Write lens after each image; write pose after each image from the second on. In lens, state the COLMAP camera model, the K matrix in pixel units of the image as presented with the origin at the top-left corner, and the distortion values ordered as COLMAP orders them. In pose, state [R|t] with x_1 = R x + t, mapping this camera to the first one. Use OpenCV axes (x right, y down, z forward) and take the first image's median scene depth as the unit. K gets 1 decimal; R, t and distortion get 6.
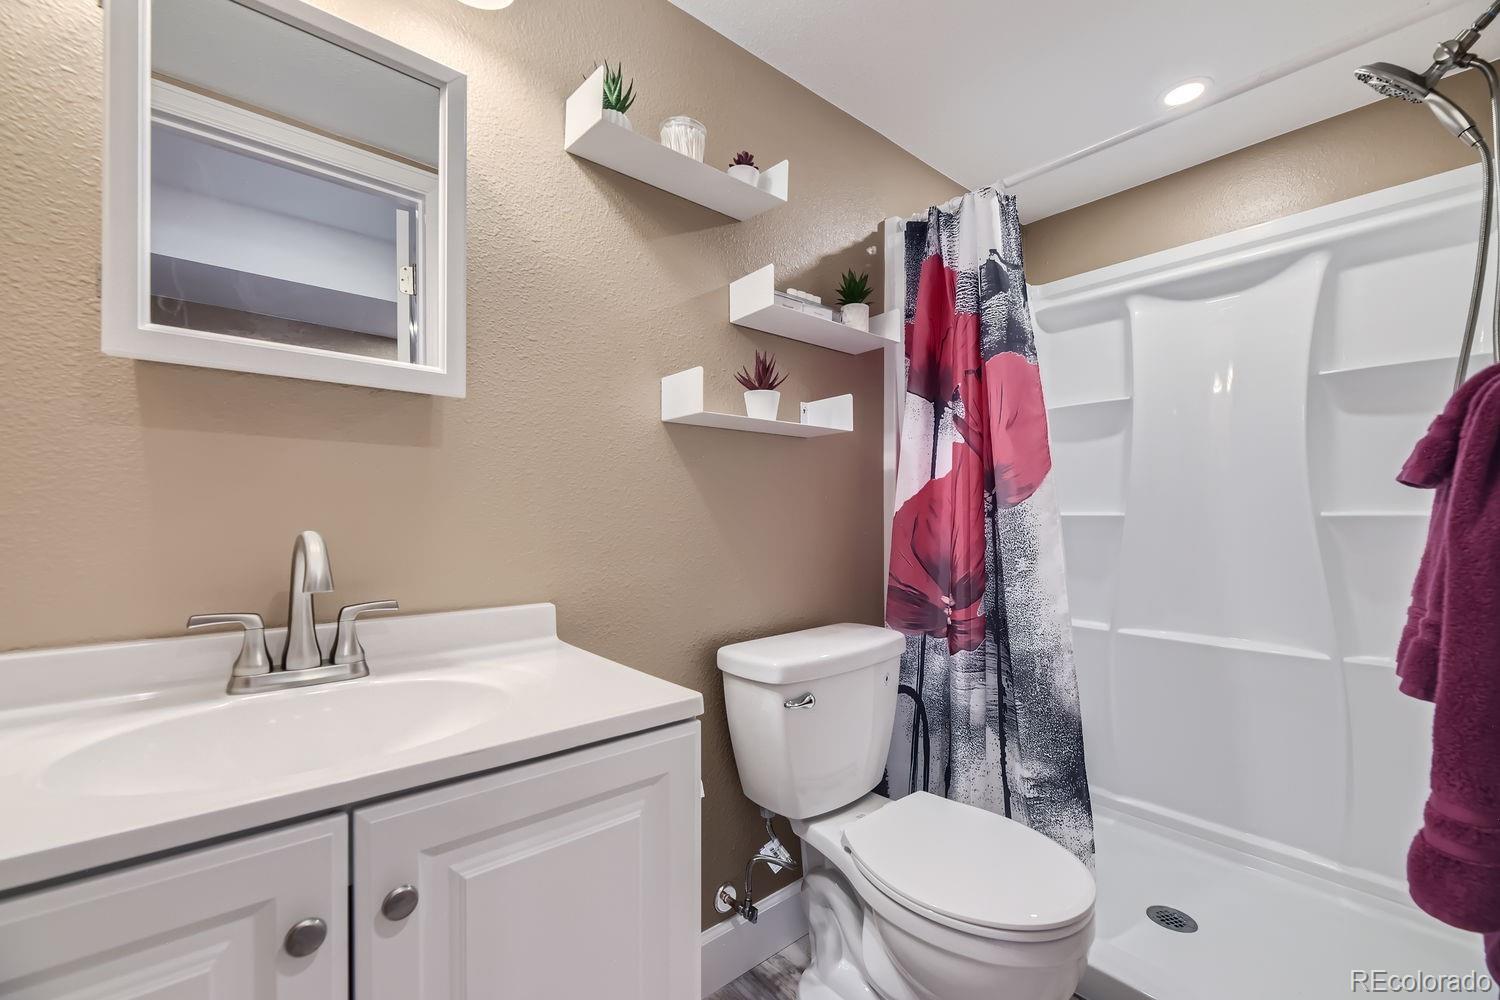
lens RADIAL K [[607.5, 0, 747.9], [0, 607.5, 507.4], [0, 0, 1]] dist [0.000570, -0.000034]
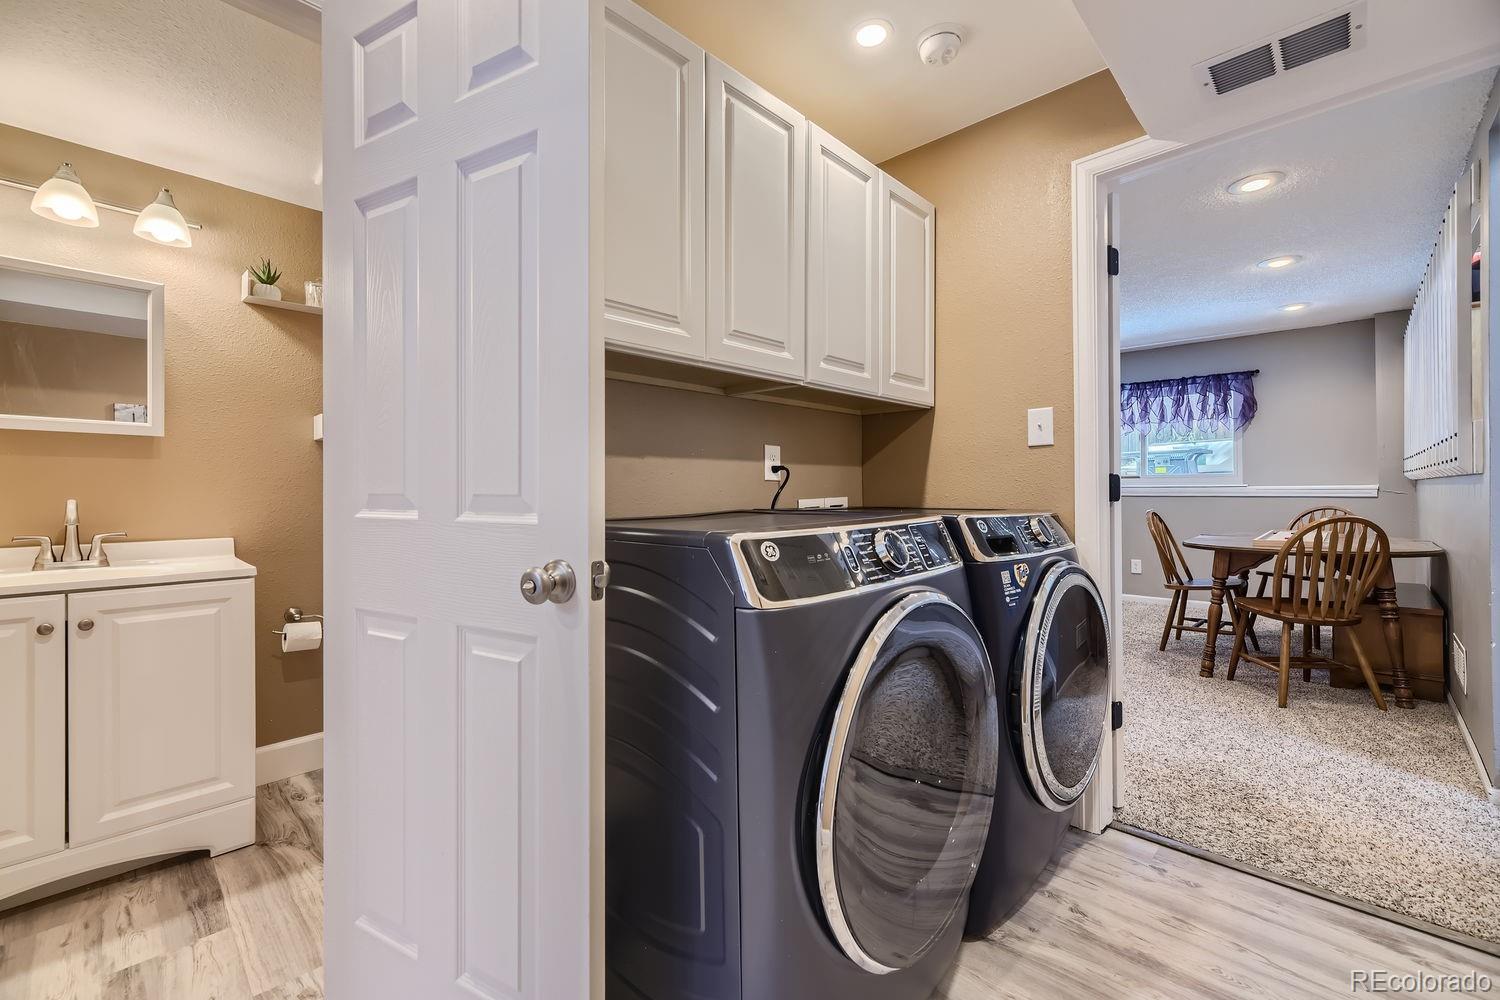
lens RADIAL K [[599.9, 0, 749.6], [0, 599.9, 489.0], [0, 0, 1]] dist [0.002374, 0.000351]
pose [[0.995764, -0.011416, 0.091230, 1.652324], [0.011146, 0.999932, 0.003468, 0.016769], [-0.091264, -0.002437, 0.995824, -1.529212]]
